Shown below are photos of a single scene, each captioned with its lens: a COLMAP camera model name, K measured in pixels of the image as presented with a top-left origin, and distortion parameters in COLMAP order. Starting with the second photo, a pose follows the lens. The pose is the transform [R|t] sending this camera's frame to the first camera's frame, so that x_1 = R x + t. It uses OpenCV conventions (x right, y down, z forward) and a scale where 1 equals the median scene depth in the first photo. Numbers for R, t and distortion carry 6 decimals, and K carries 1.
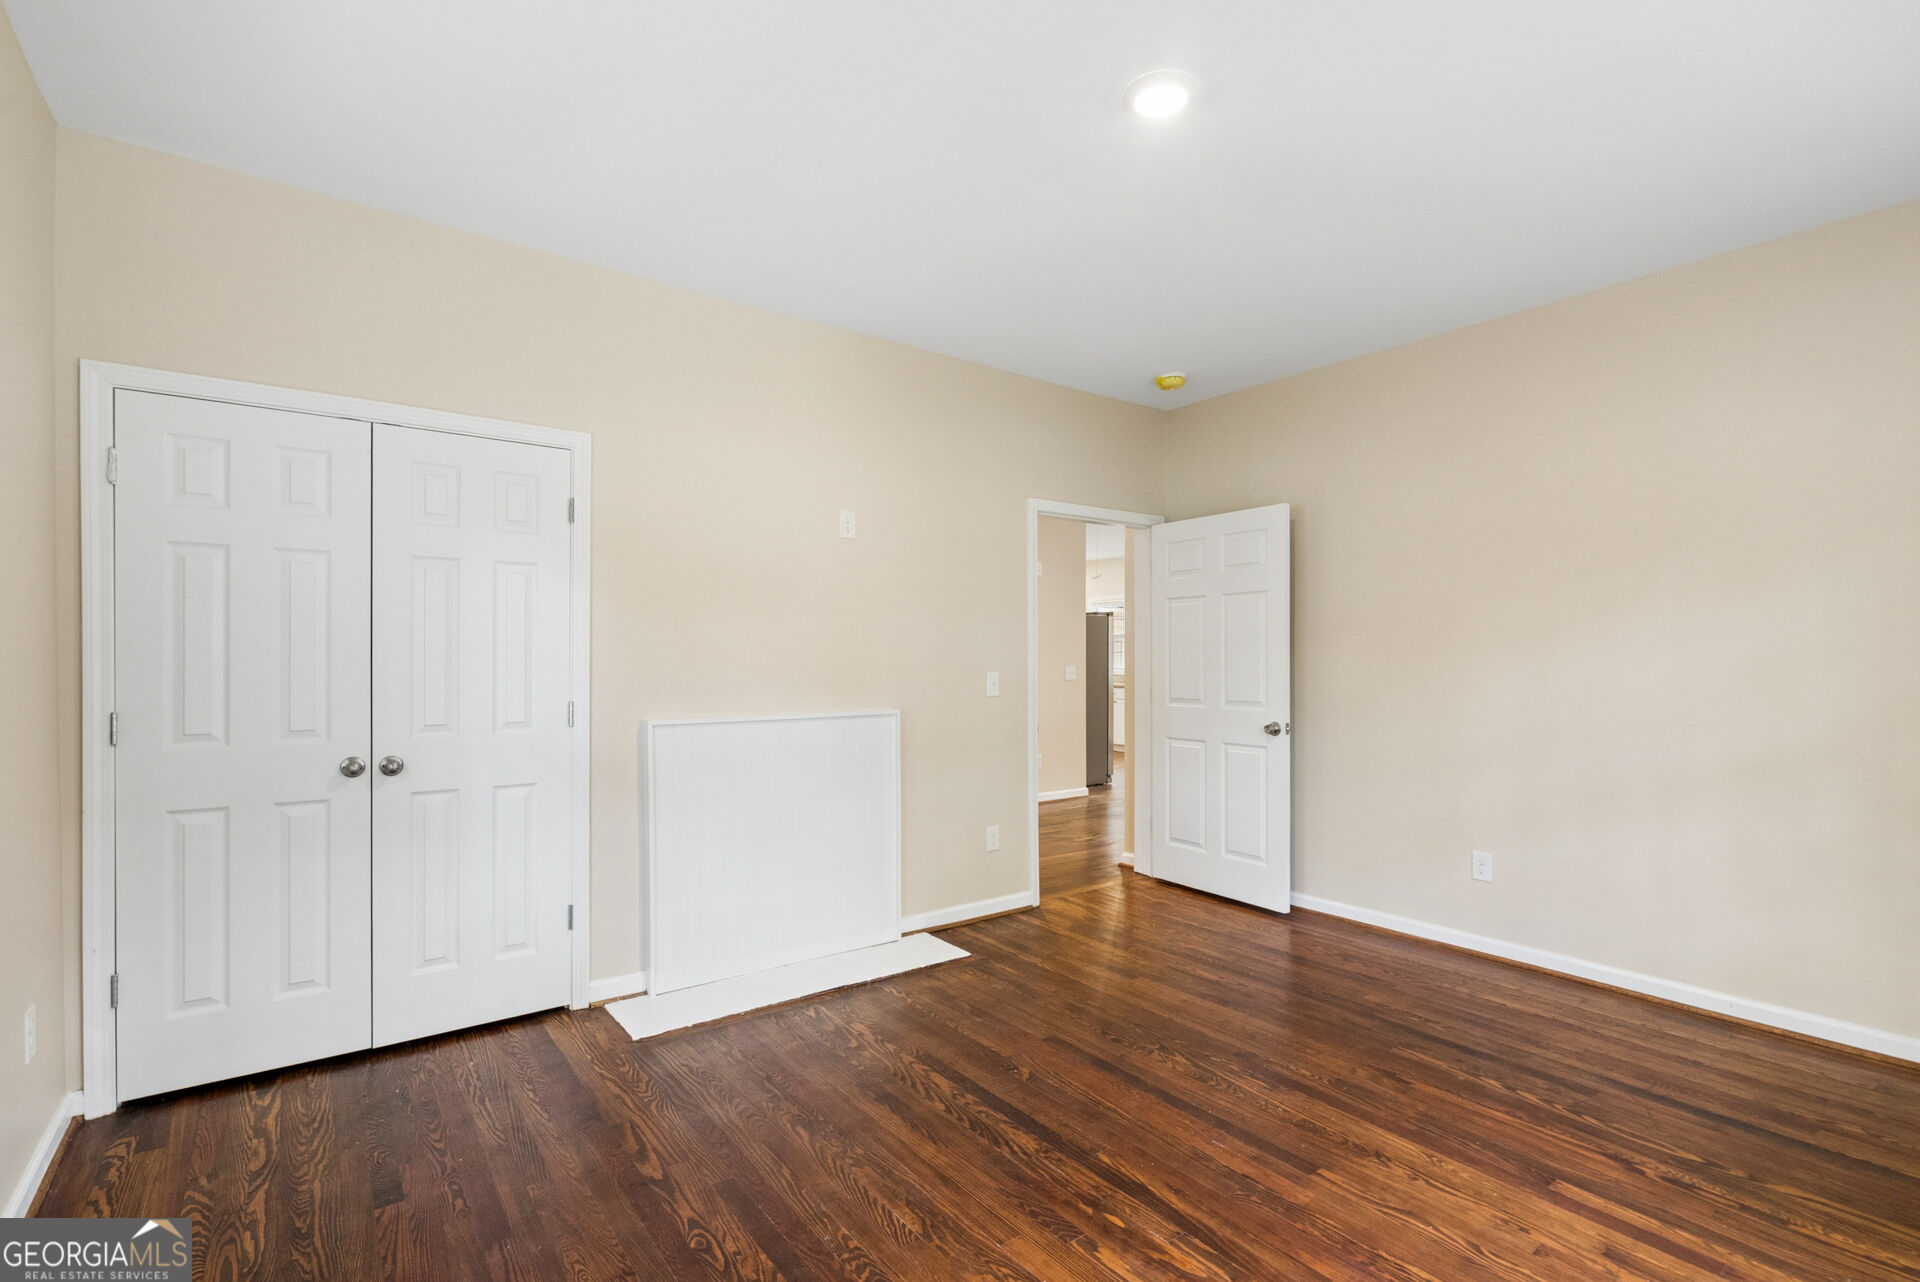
lens RADIAL K [[879.2, 0, 965.6], [0, 879.2, 638.6], [0, 0, 1]] dist [-0.000108, 0.001185]
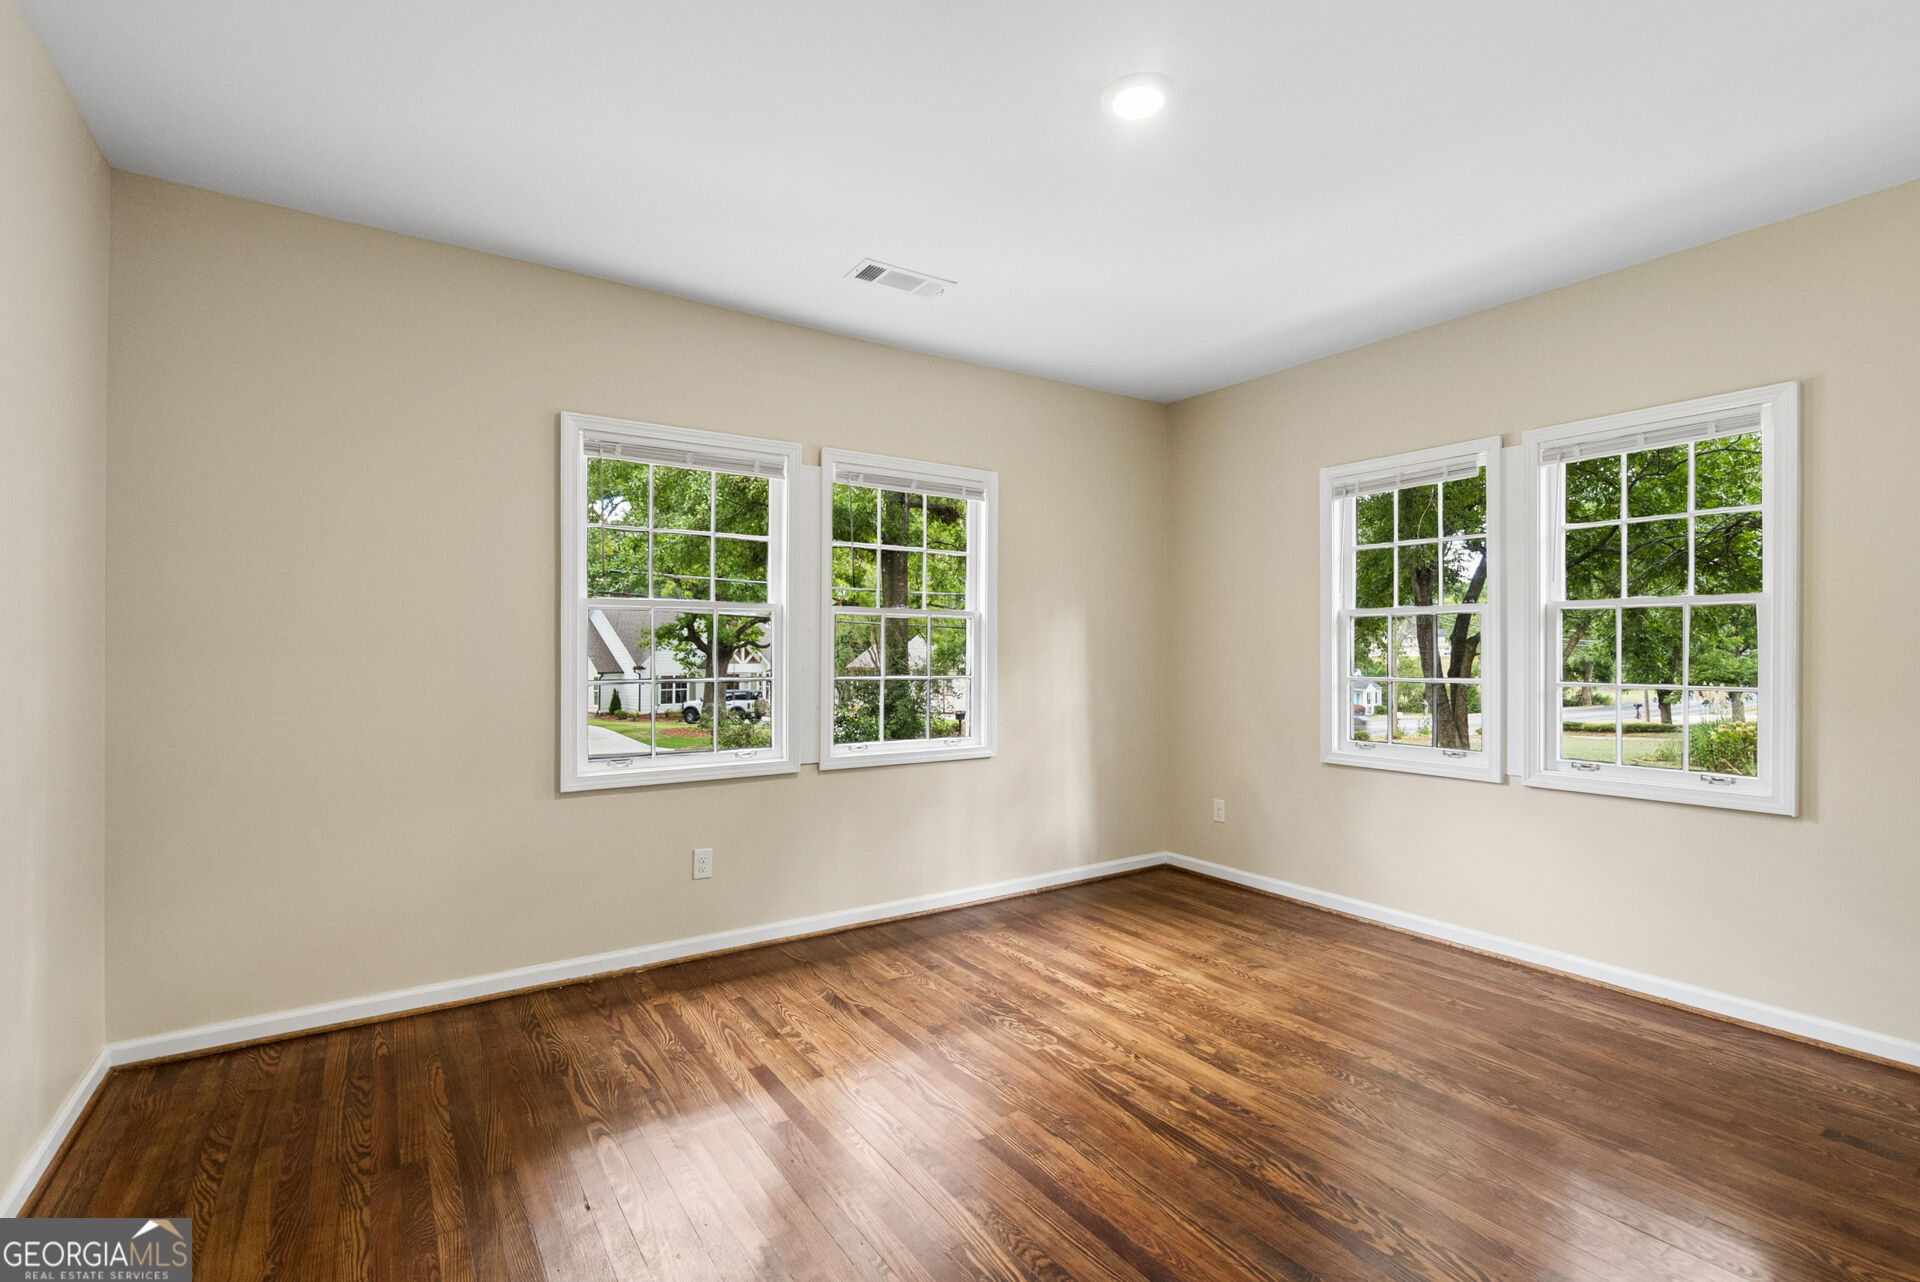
lens RADIAL K [[879.2, 0, 965.6], [0, 879.2, 638.6], [0, 0, 1]] dist [-0.000108, 0.001185]
pose [[-0.999061, -0.003096, 0.043215, 0.388144], [-0.004319, 0.999592, -0.028229, 0.041418], [-0.043110, -0.028389, -0.998667, 2.114885]]
